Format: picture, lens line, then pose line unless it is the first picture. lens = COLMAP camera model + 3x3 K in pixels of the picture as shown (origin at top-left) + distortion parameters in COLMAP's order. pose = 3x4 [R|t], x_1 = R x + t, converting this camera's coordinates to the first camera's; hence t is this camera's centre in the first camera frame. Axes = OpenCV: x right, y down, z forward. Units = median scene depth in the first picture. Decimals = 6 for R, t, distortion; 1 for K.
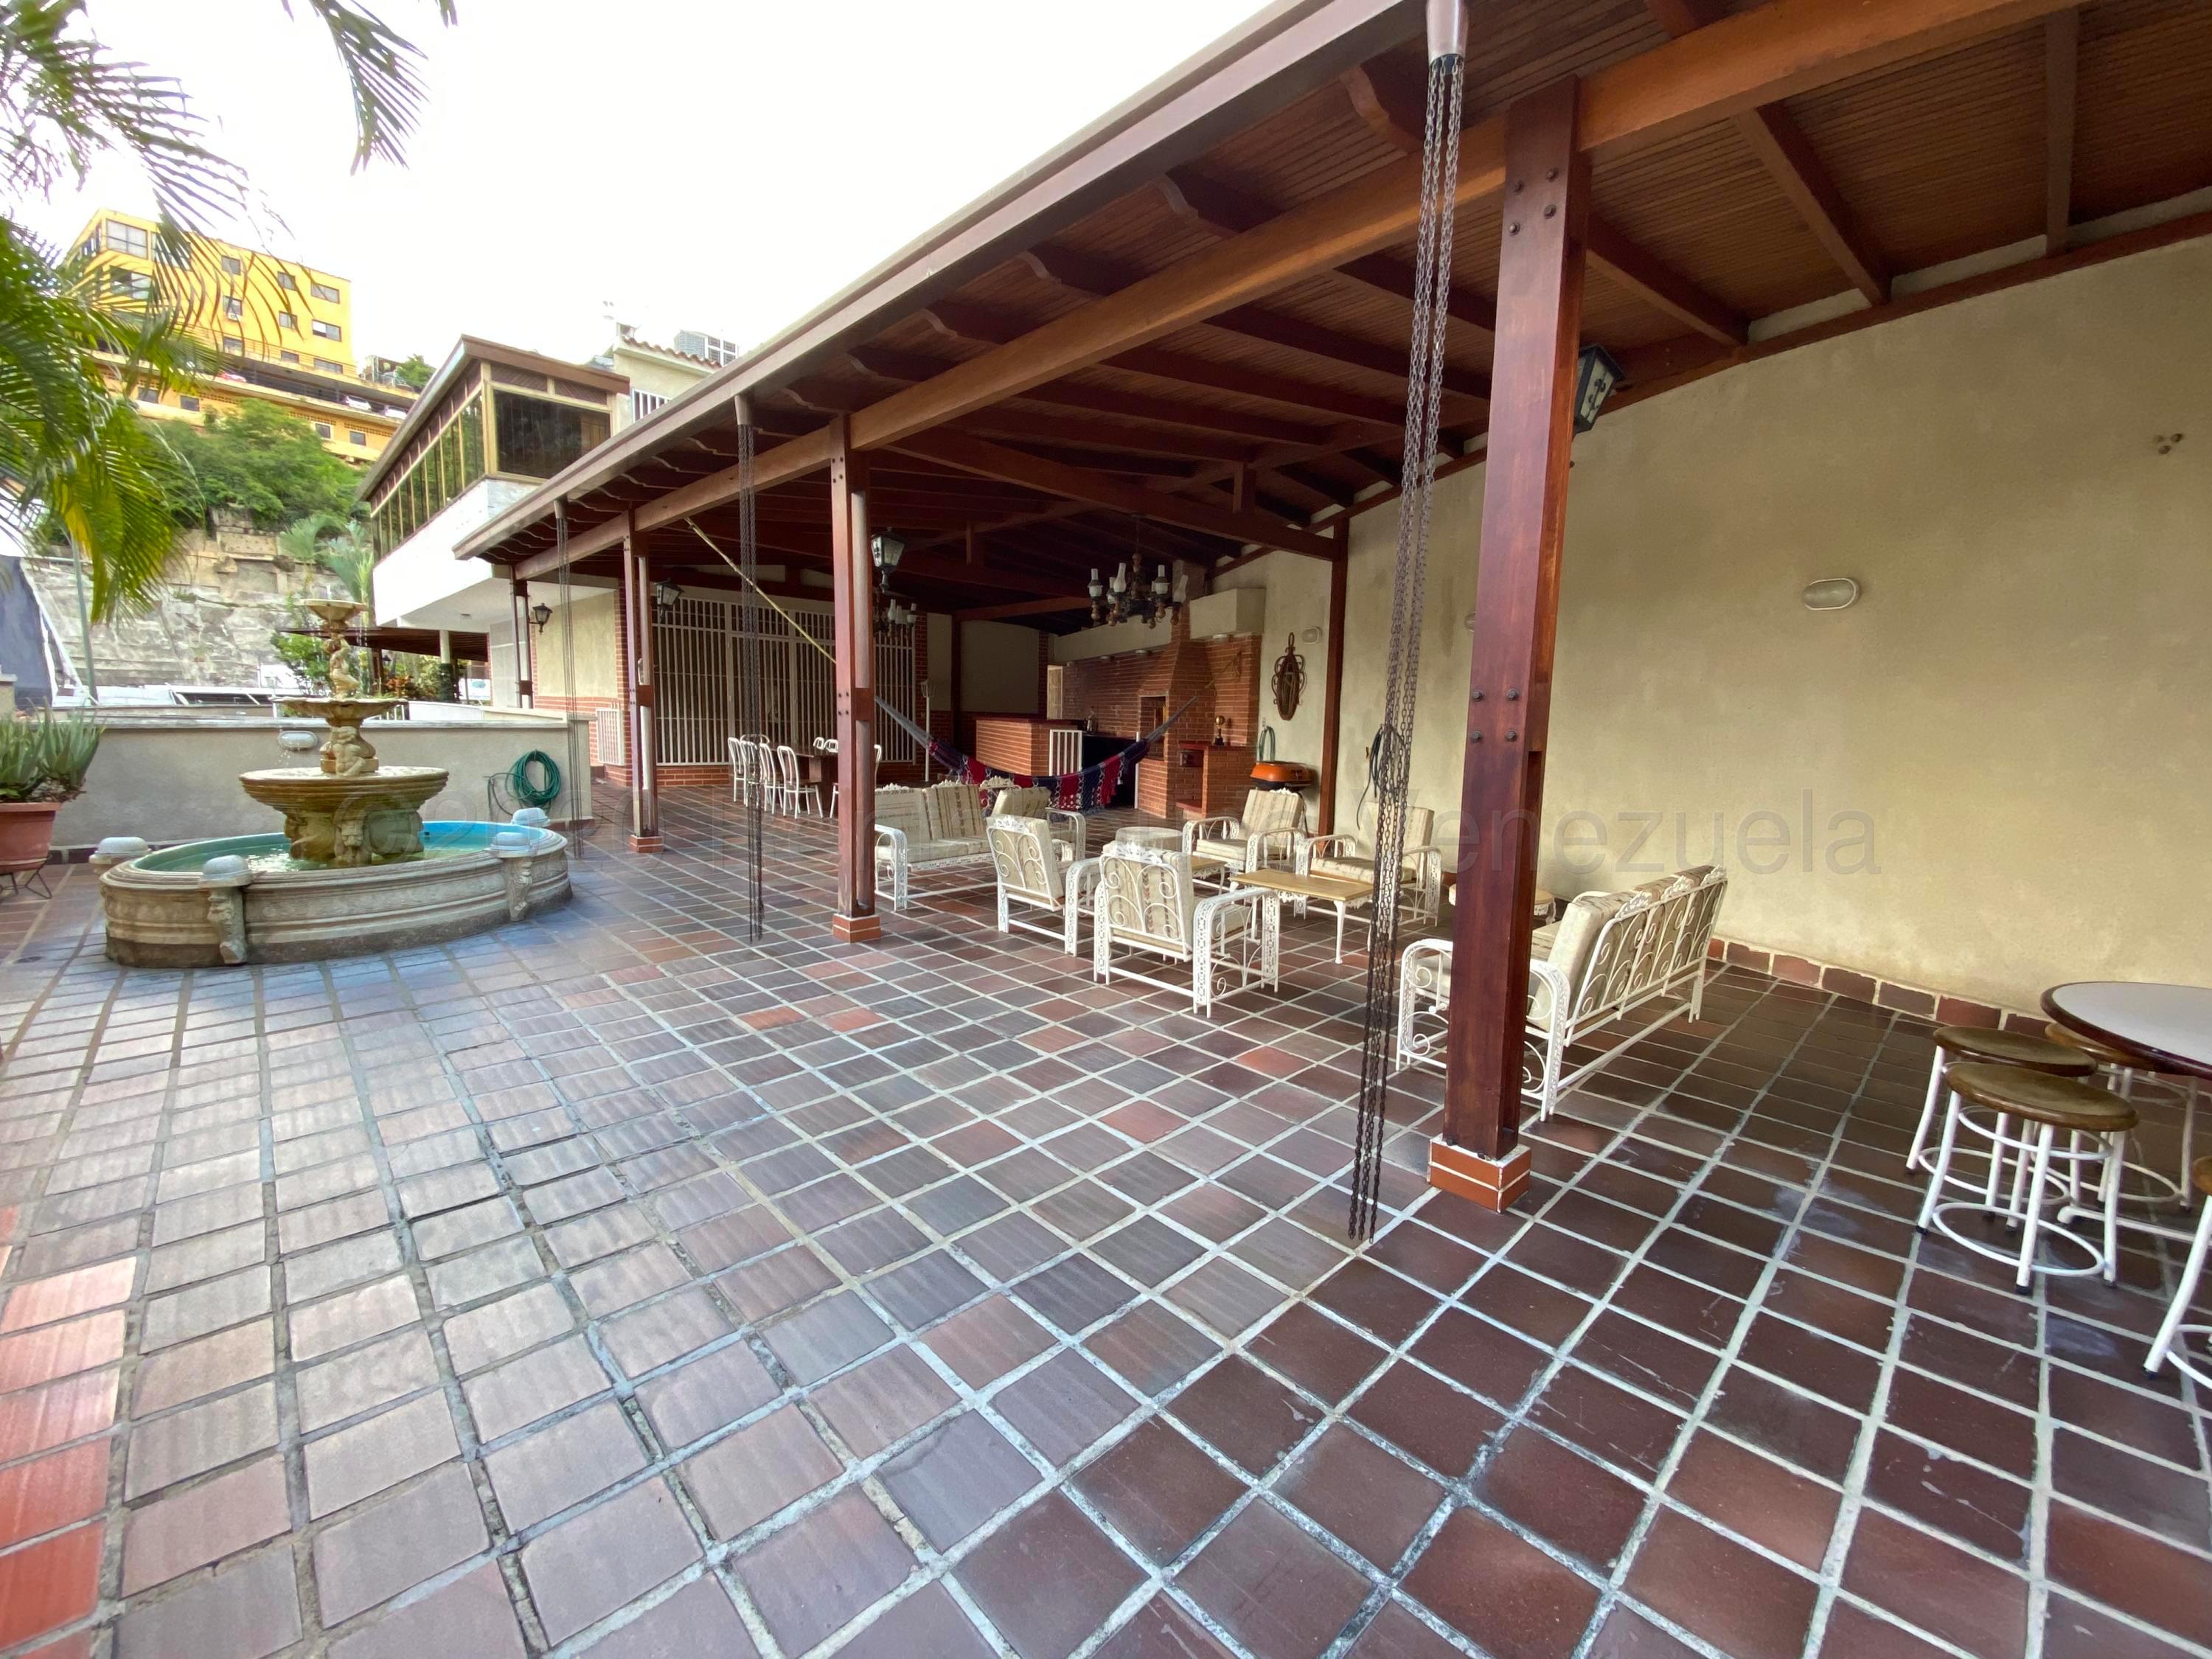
lens RADIAL K [[889.4, 0, 1106.2], [0, 889.4, 826.6], [0, 0, 1]] dist [0.035587, -0.027446]
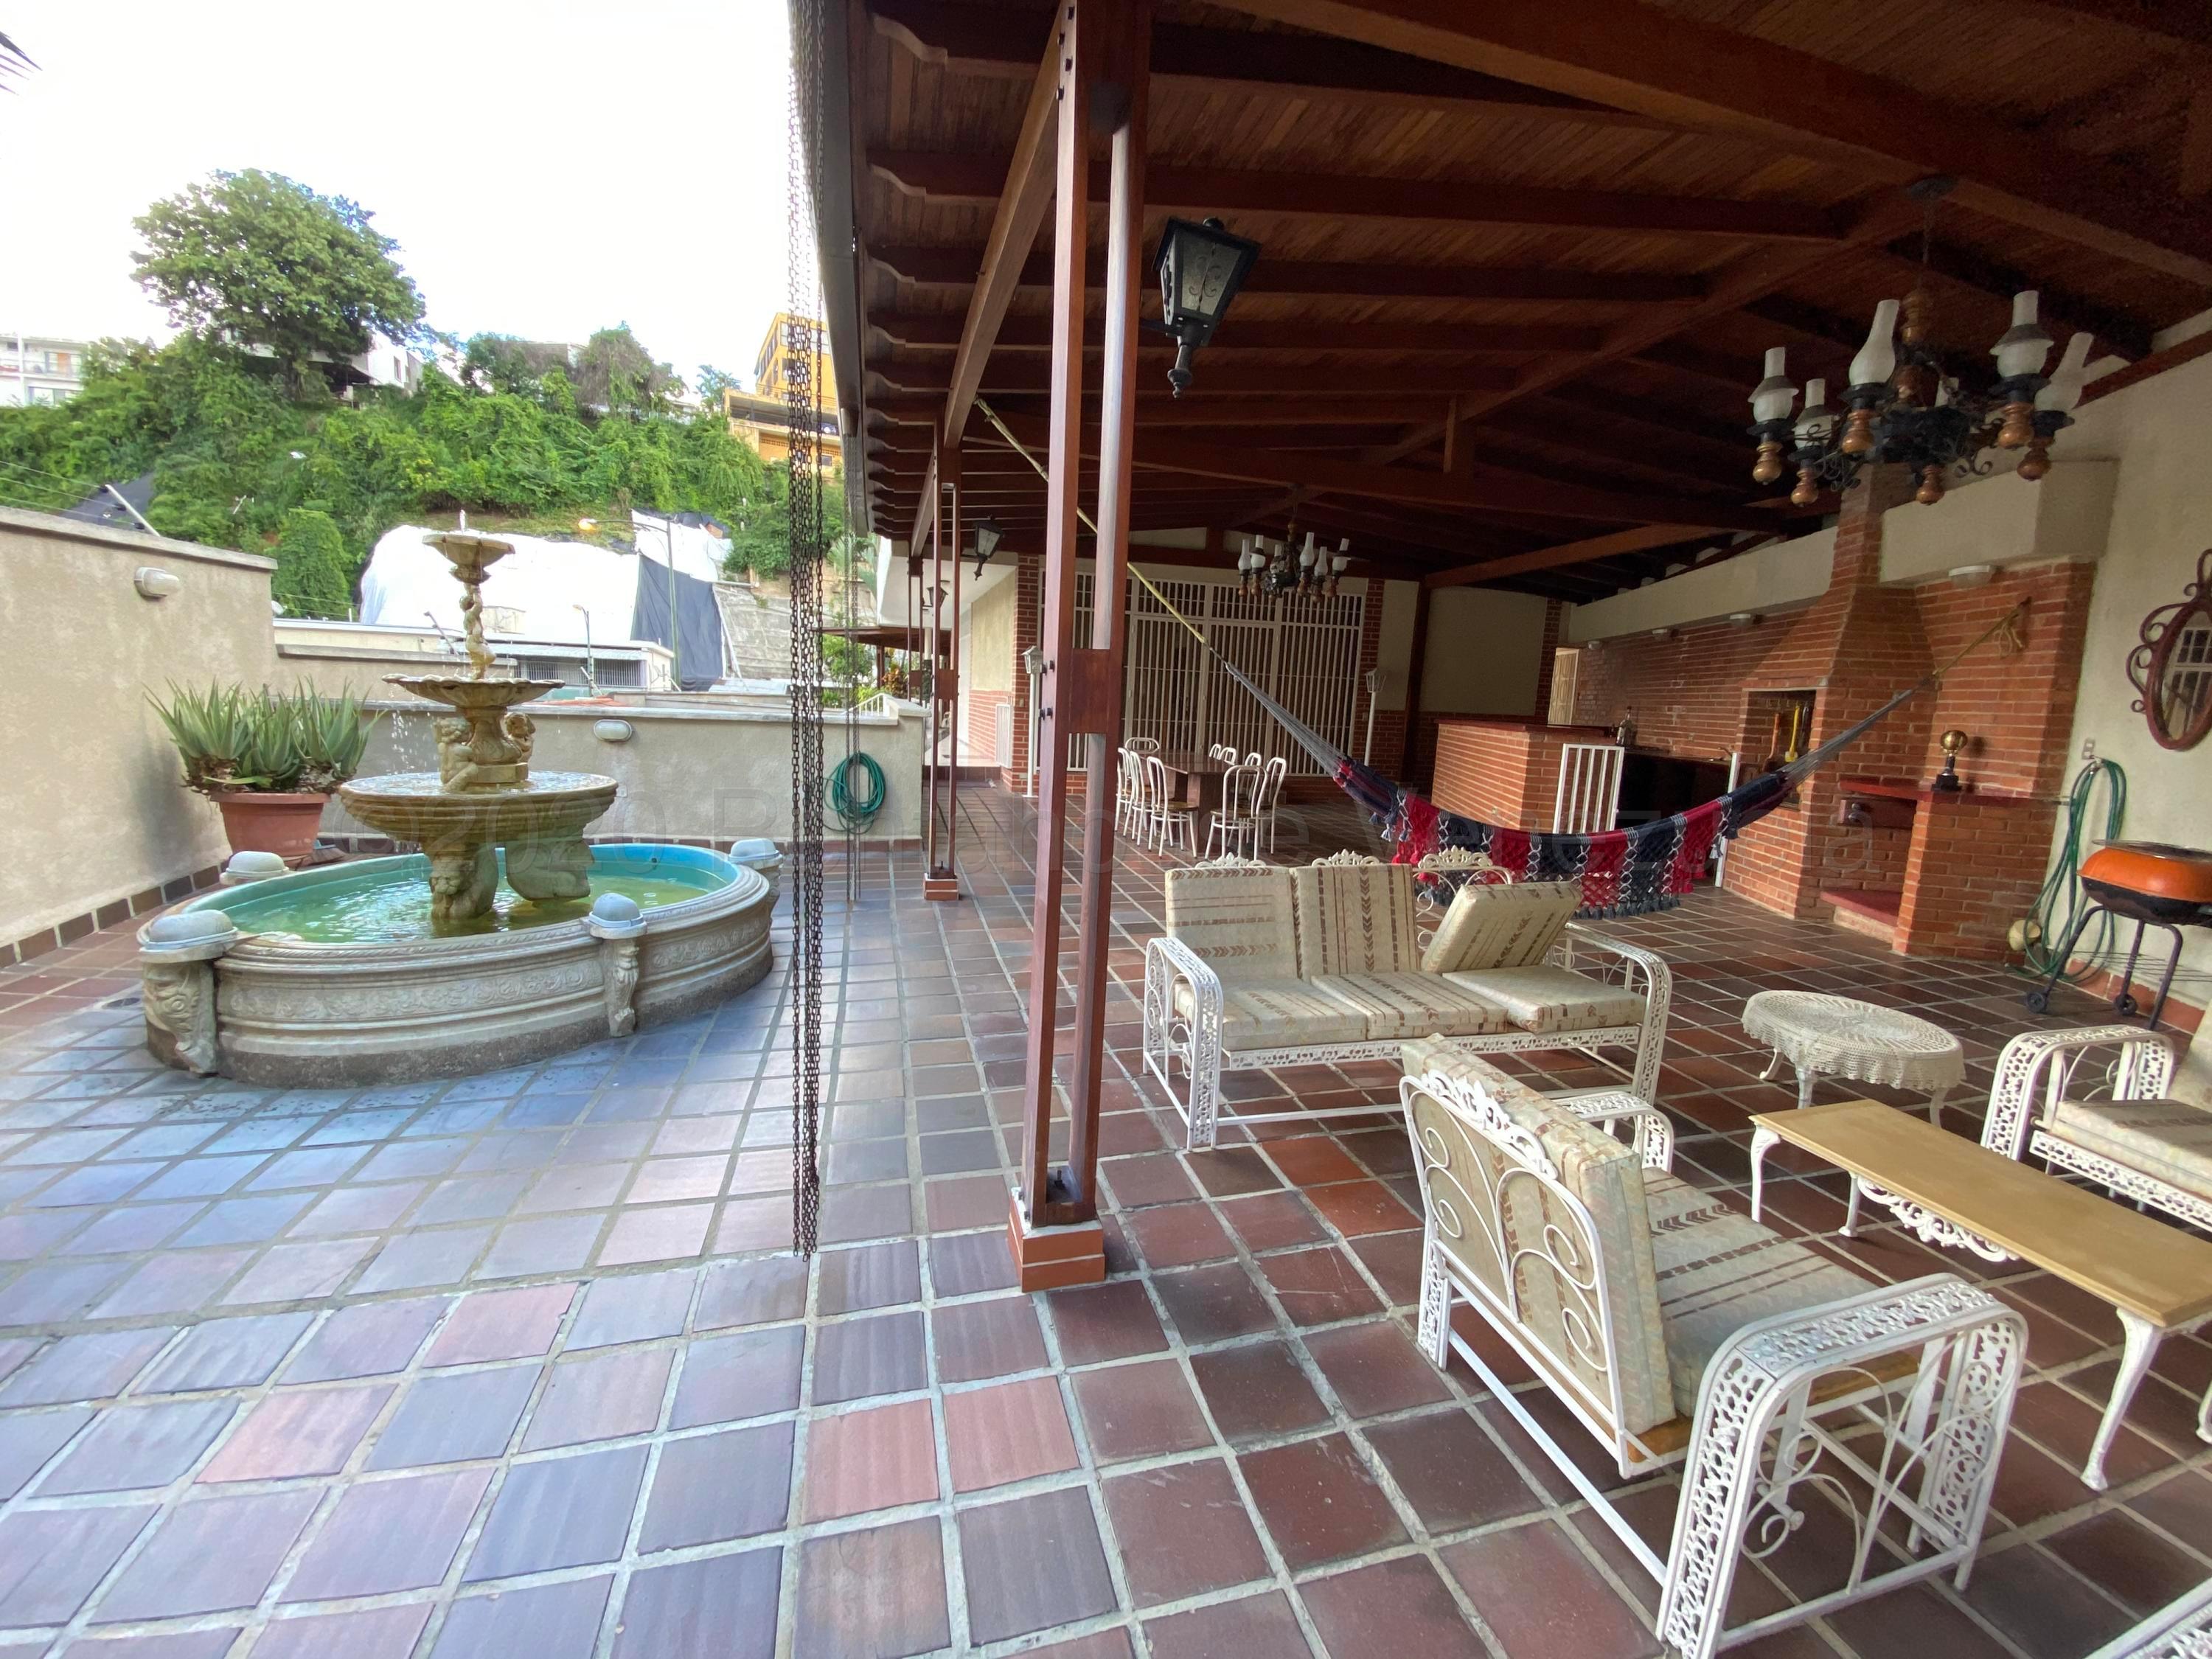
lens RADIAL K [[889.4, 0, 1106.2], [0, 889.4, 826.6], [0, 0, 1]] dist [0.035587, -0.027446]
pose [[0.873701, 0.081605, -0.479570, -0.045137], [-0.080617, 0.996487, 0.022692, -0.050190], [0.479737, 0.018836, 0.877210, 0.379798]]
